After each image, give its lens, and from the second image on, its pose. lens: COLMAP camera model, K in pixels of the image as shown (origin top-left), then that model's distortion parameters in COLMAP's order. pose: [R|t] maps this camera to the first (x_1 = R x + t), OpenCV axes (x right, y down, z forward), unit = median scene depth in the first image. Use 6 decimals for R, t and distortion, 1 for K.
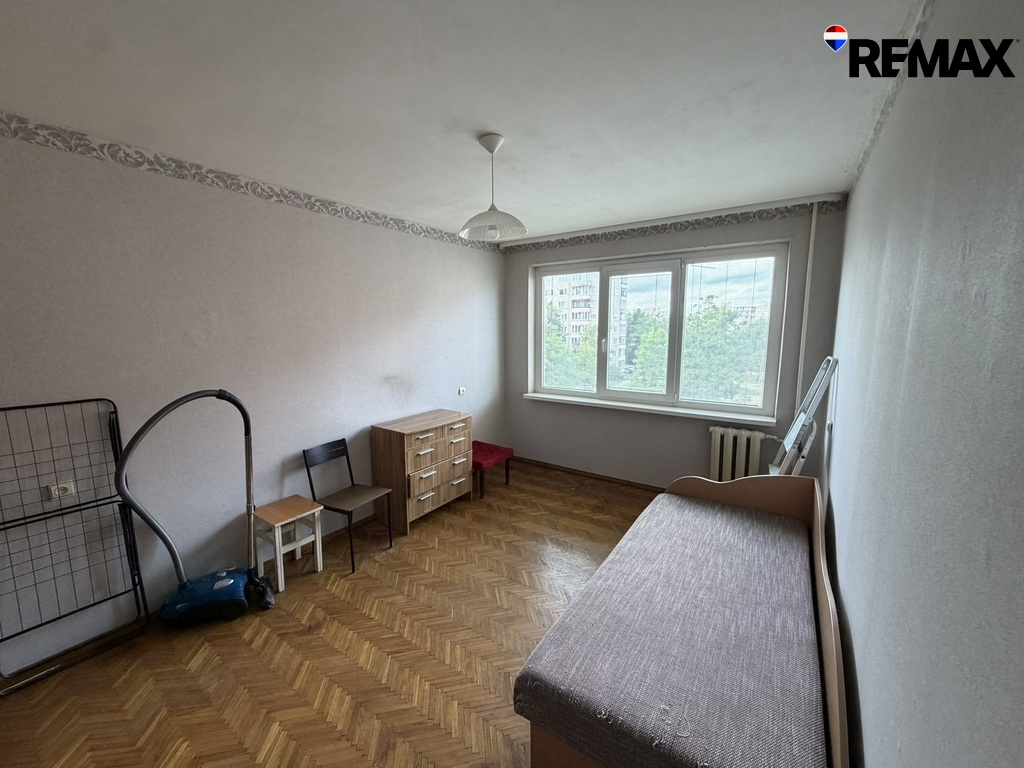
lens RADIAL K [[406.3, 0, 509.8], [0, 406.3, 385.1], [0, 0, 1]] dist [0.000295, -0.000172]
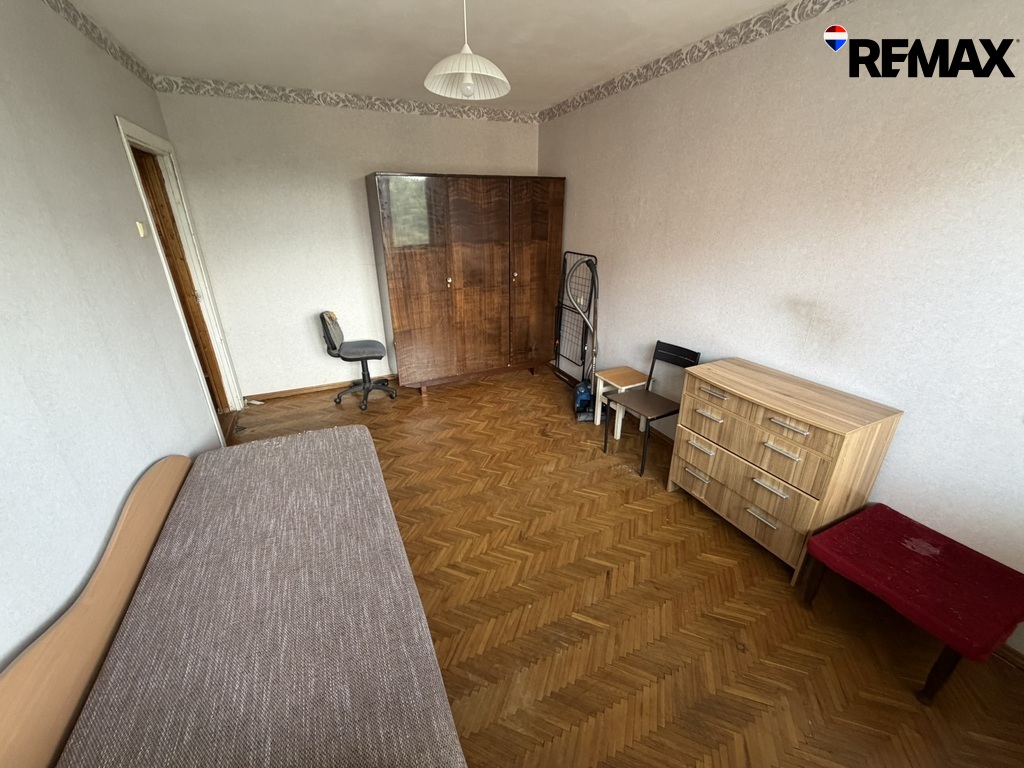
lens RADIAL K [[406.3, 0, 509.8], [0, 406.3, 385.1], [0, 0, 1]] dist [0.000295, -0.000172]
pose [[-0.510204, 0.342532, -0.788901, 0.448261], [-0.113814, 0.882312, 0.456696, -0.140328], [0.852490, 0.322796, -0.411174, 0.954663]]
